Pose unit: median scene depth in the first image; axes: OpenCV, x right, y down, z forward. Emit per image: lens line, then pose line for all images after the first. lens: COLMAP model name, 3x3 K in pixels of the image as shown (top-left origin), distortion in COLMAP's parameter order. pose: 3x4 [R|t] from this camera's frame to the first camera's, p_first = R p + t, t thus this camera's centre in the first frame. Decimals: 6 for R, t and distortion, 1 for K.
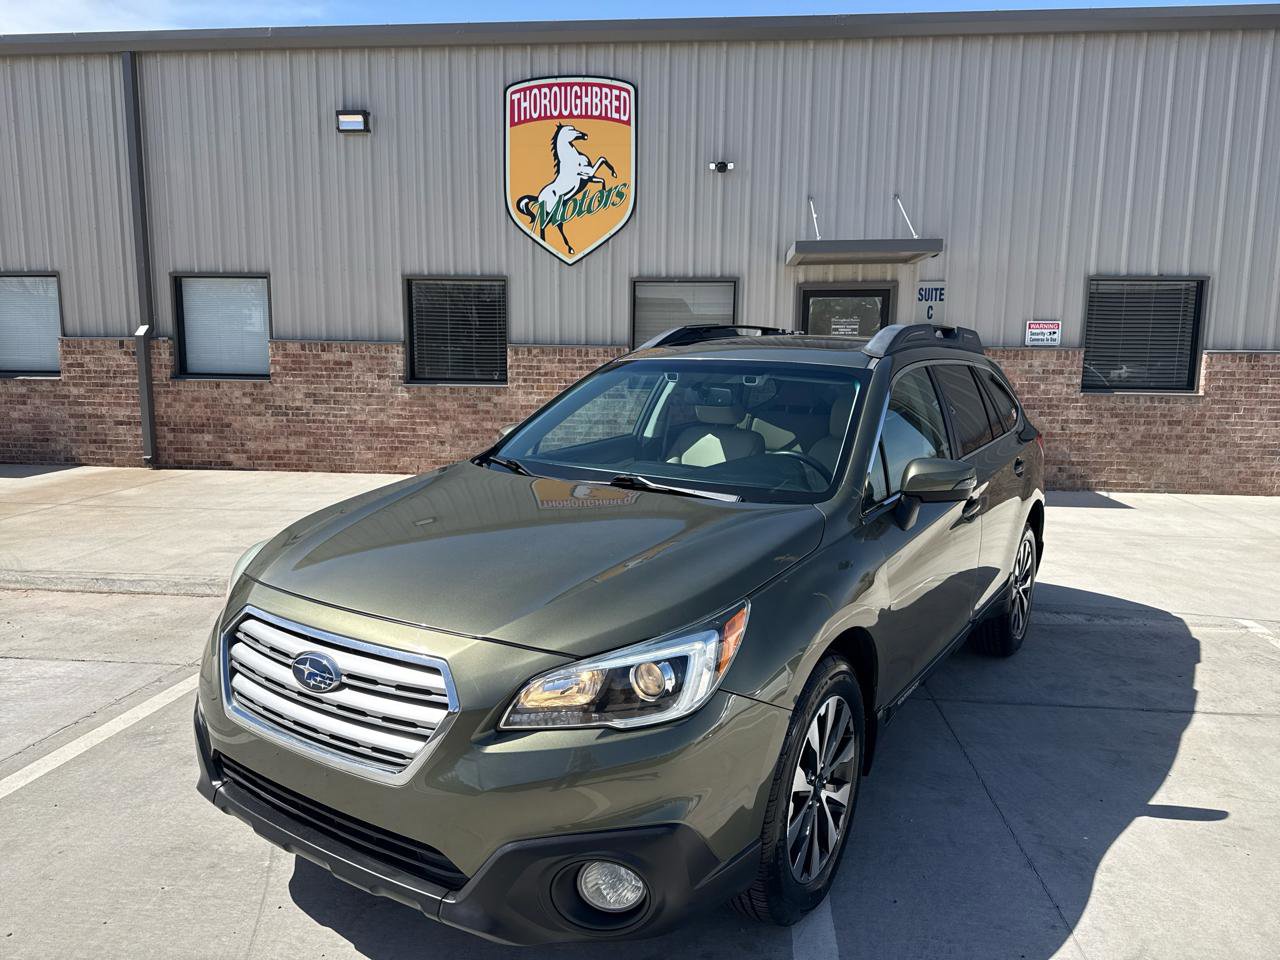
lens RADIAL K [[889.0, 0, 638.8], [0, 889.0, 482.7], [0, 0, 1]] dist [0.080115, -0.104203]
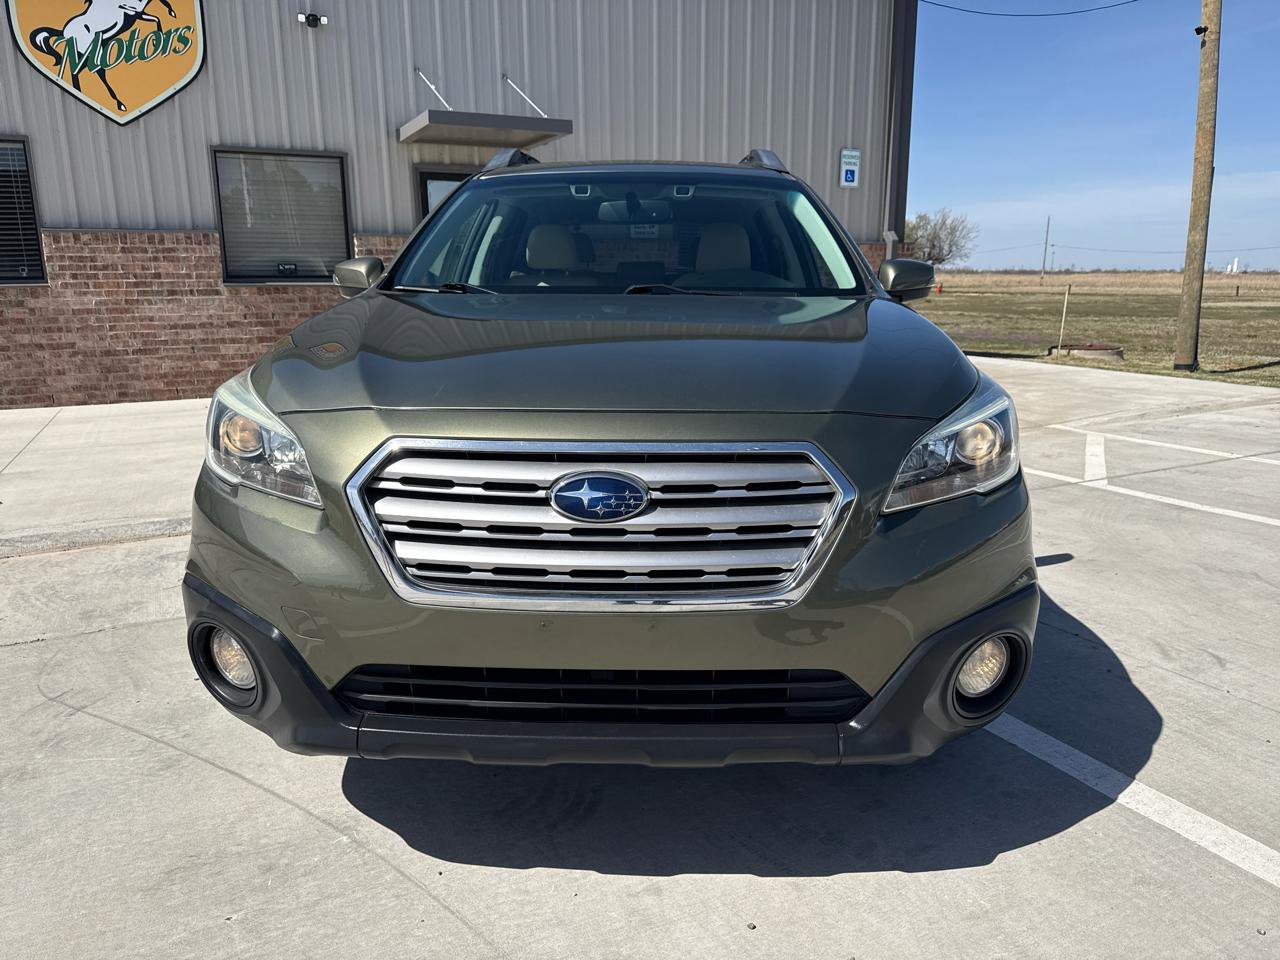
lens RADIAL K [[902.3, 0, 644.5], [0, 902.3, 480.1], [0, 0, 1]] dist [0.011521, -0.020571]
pose [[0.843744, -0.132541, 0.520124, -0.144661], [0.094026, 0.990546, 0.099888, 0.027450], [-0.528446, -0.035375, 0.848230, 0.080634]]
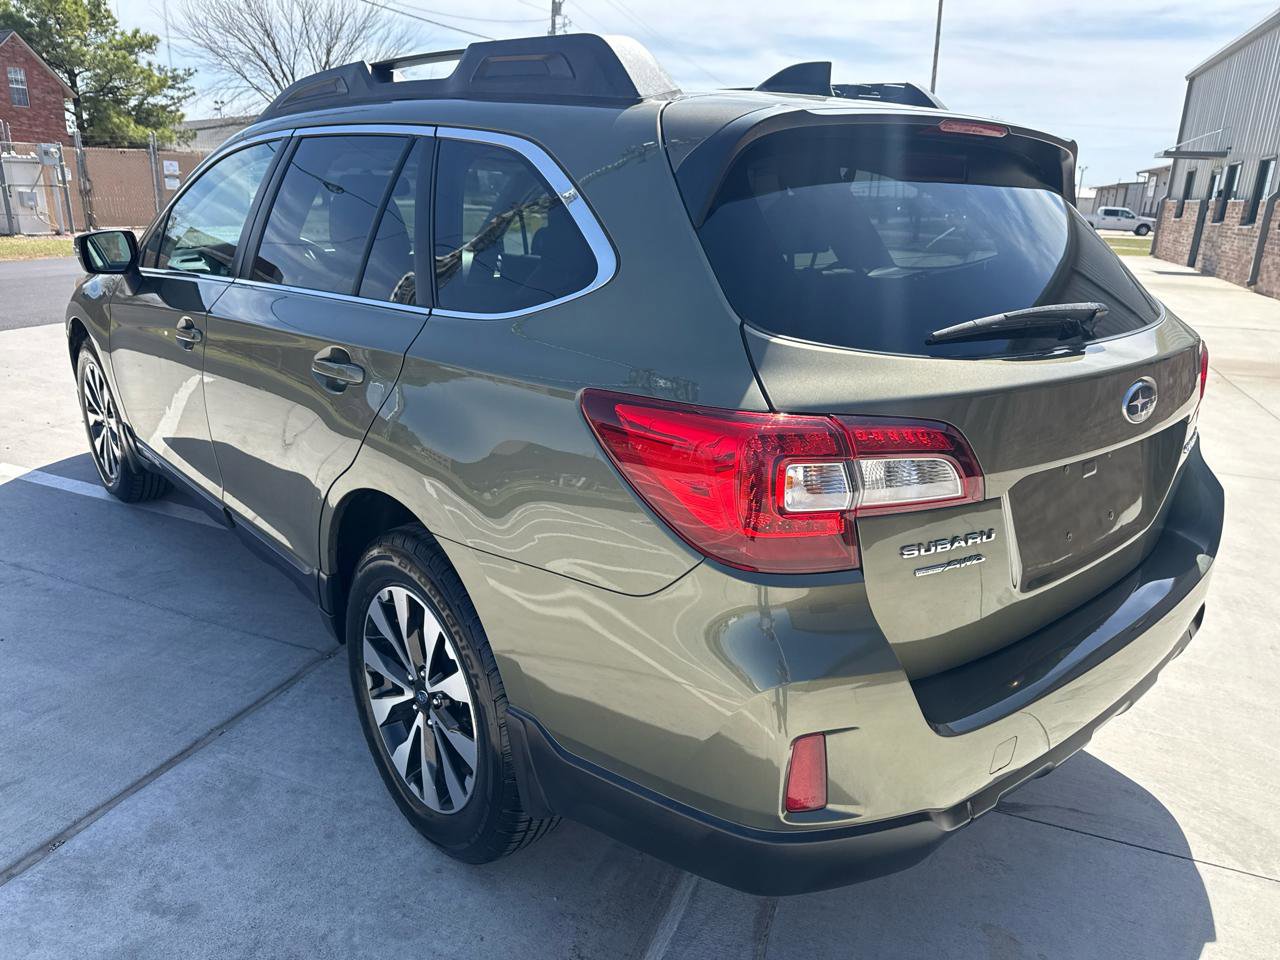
lens RADIAL K [[915.3, 0, 640.2], [0, 915.3, 484.1], [0, 0, 1]] dist [-0.004607, -0.001901]
pose [[-0.269930, 0.275561, -0.922607, 0.356555], [-0.179862, 0.926880, 0.329460, -0.061531], [0.945932, 0.254873, -0.200630, 0.547273]]
